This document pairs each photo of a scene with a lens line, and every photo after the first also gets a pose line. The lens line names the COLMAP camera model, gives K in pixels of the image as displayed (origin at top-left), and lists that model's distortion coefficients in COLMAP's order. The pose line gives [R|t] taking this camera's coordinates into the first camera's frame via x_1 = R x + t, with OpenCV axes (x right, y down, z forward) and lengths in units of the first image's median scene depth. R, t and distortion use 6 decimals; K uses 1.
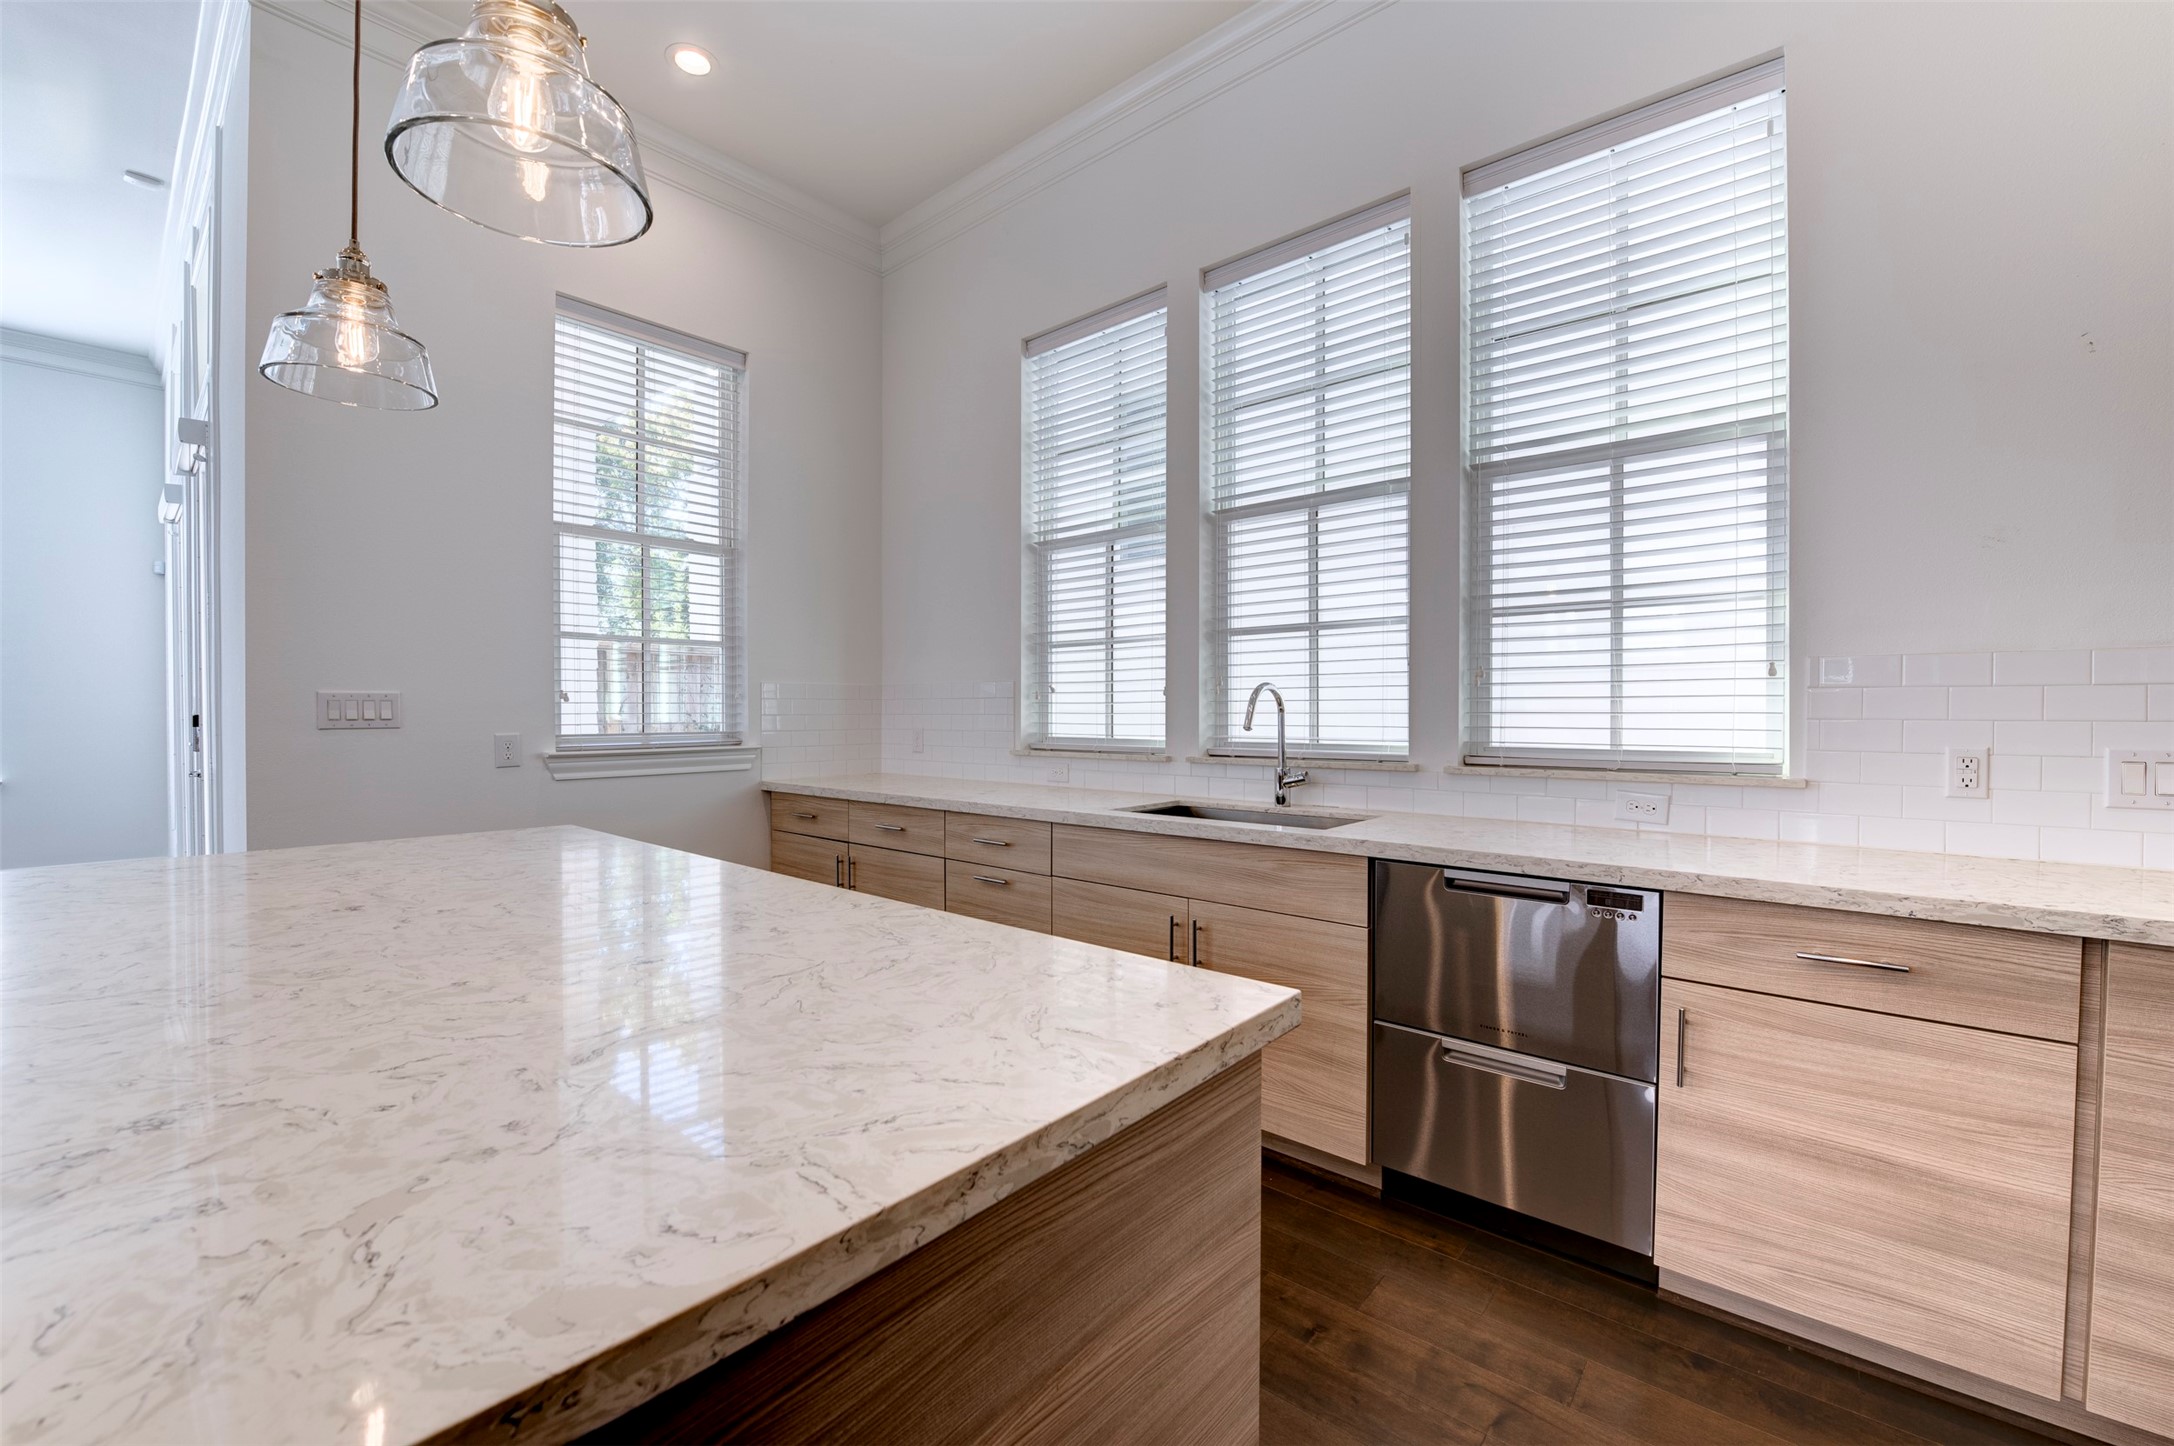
lens RADIAL K [[859.6, 0, 1087.0], [0, 859.6, 723.0], [0, 0, 1]] dist [-0.018167, -0.000185]
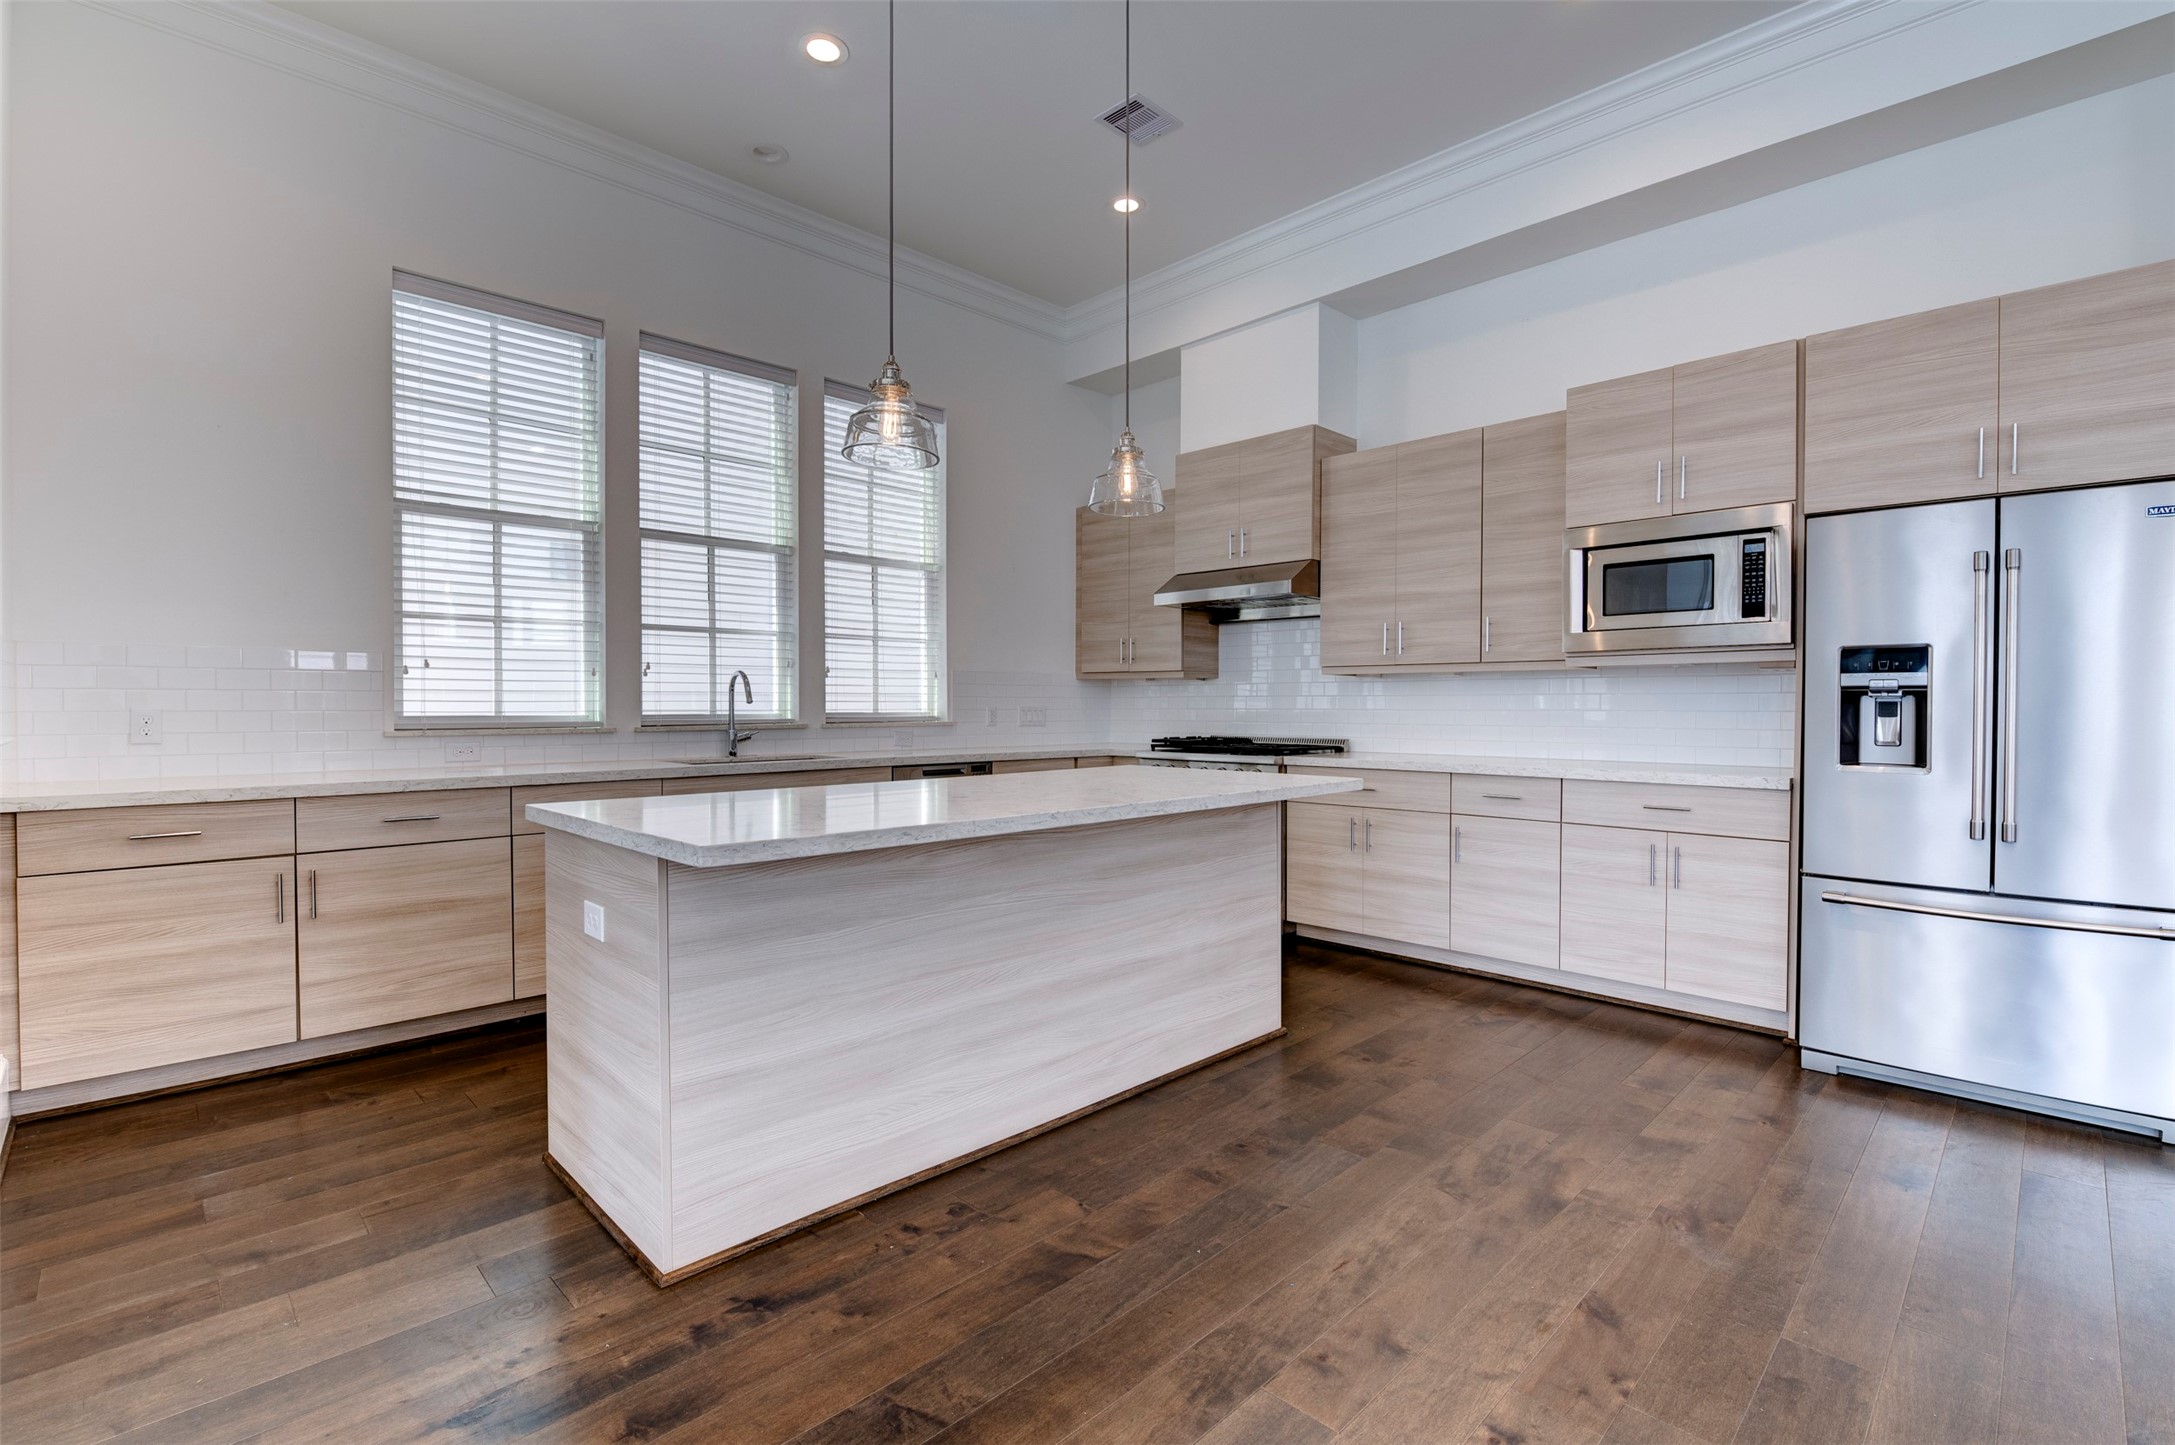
lens RADIAL K [[973.6, 0, 1087.5], [0, 973.6, 722.5], [0, 0, 1]] dist [-0.013302, -0.000300]
pose [[0.084376, -0.016454, 0.996298, -1.283933], [0.013298, 0.999793, 0.015386, 0.020650], [-0.996345, 0.011950, 0.084577, 0.268804]]
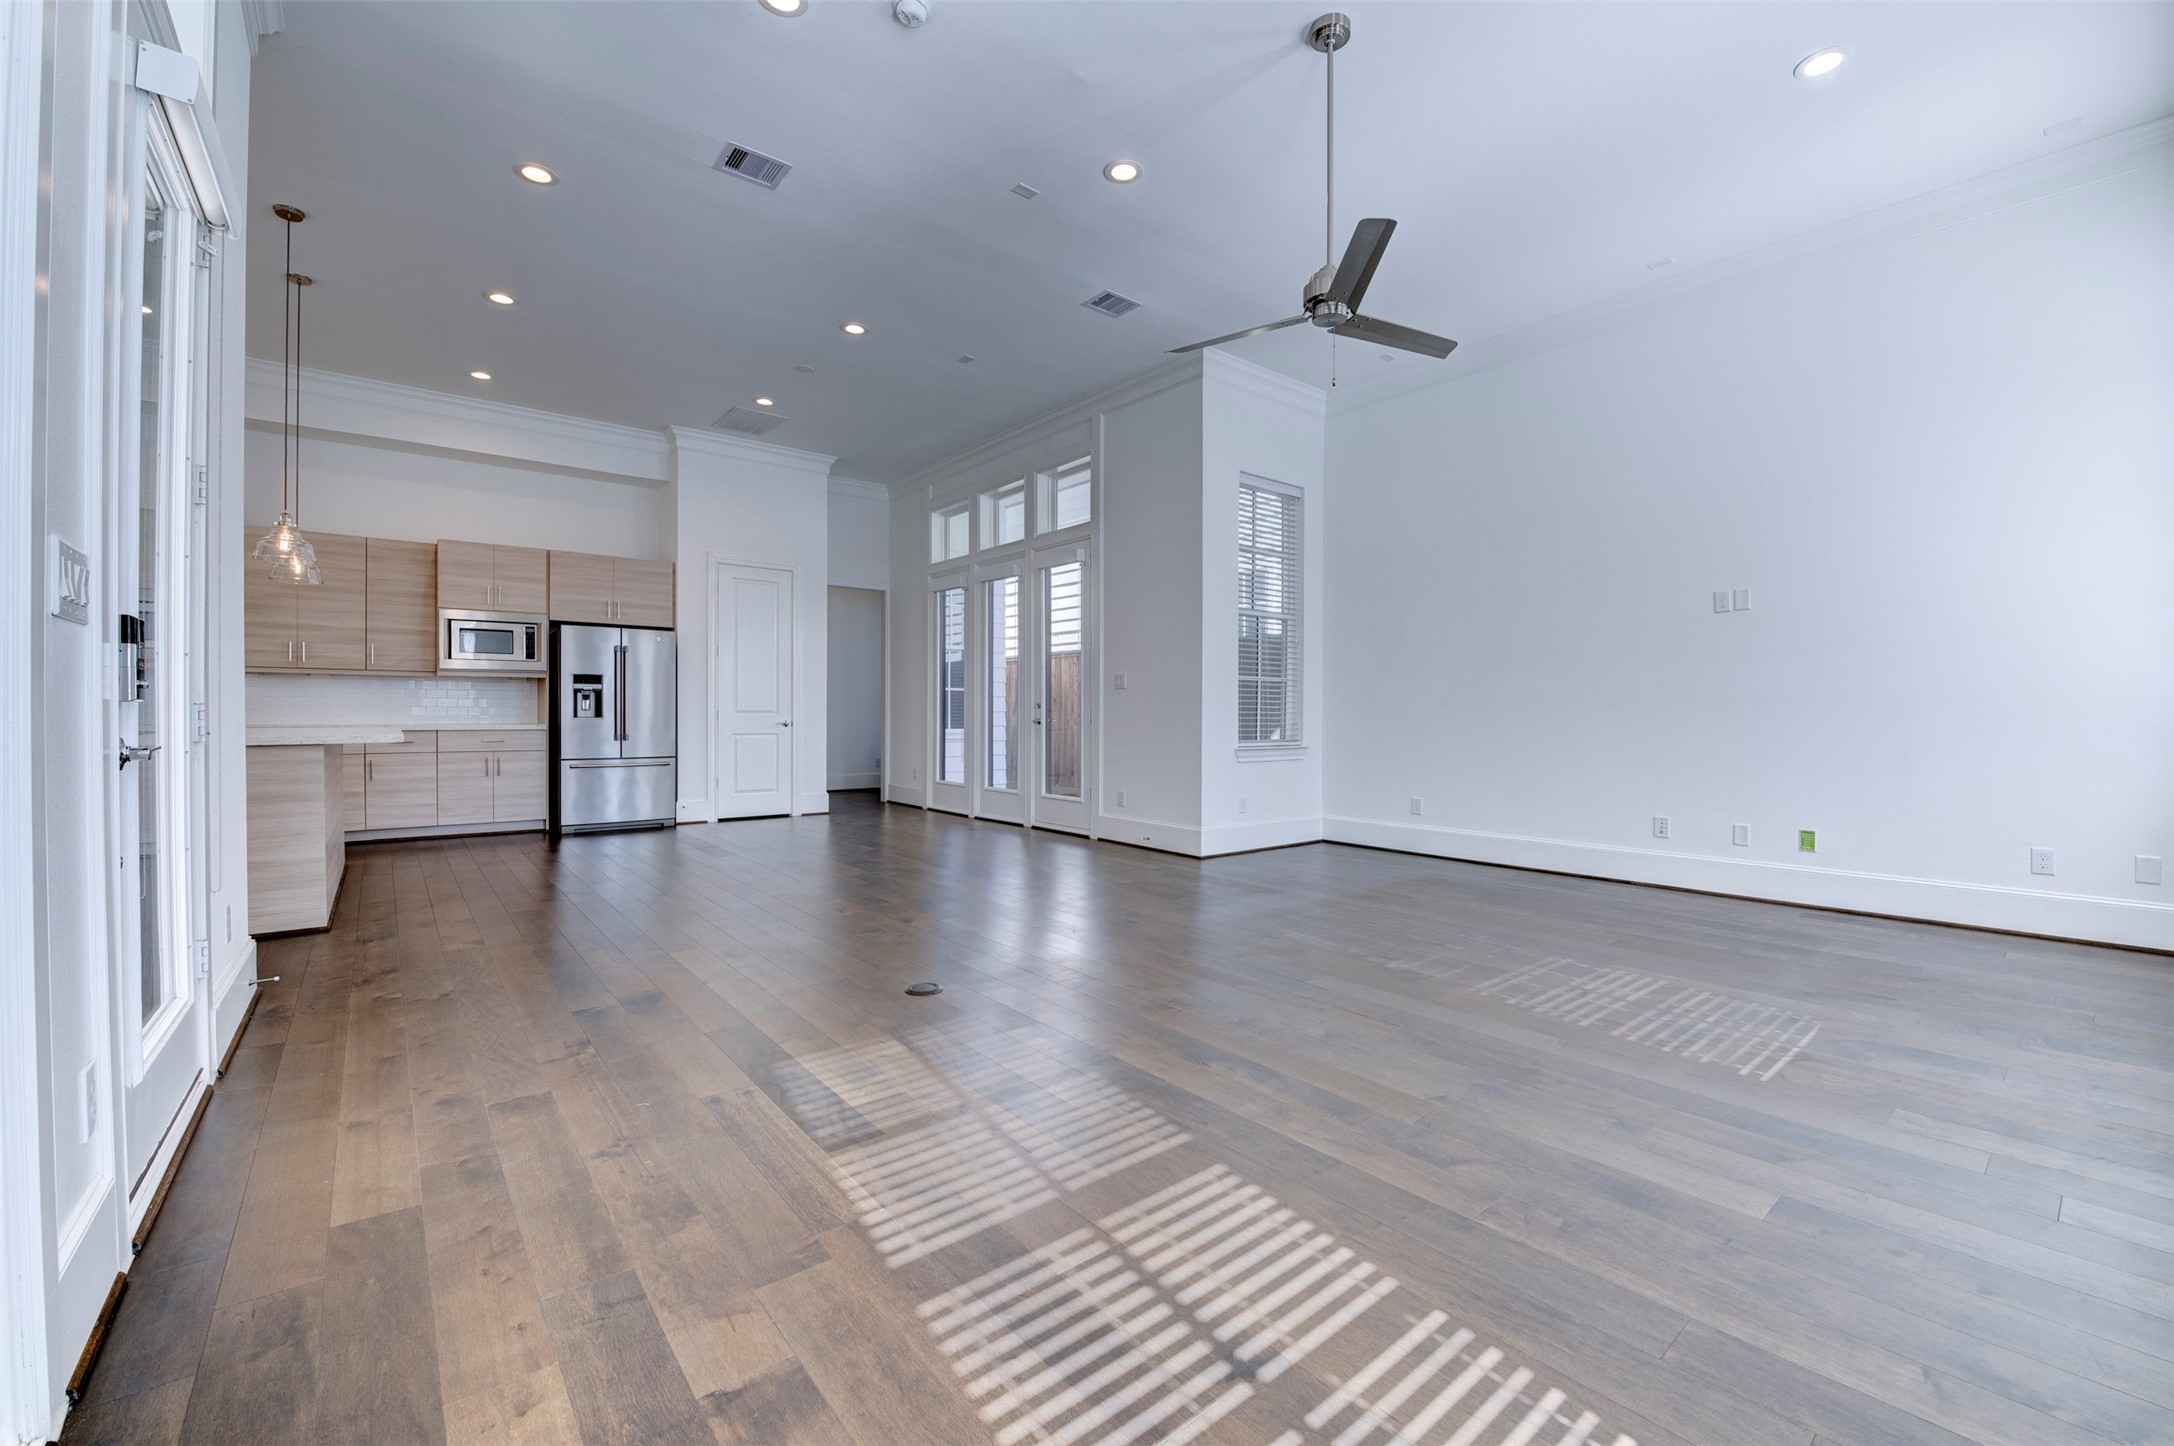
lens RADIAL K [[875.9, 0, 1087.0], [0, 875.9, 723.0], [0, 0, 1]] dist [-0.011301, -0.003544]
pose [[-0.982445, -0.005272, 0.186478, -2.109477], [-0.000599, 0.999685, 0.025103, 0.044083], [-0.186551, 0.024550, -0.982138, 1.740395]]
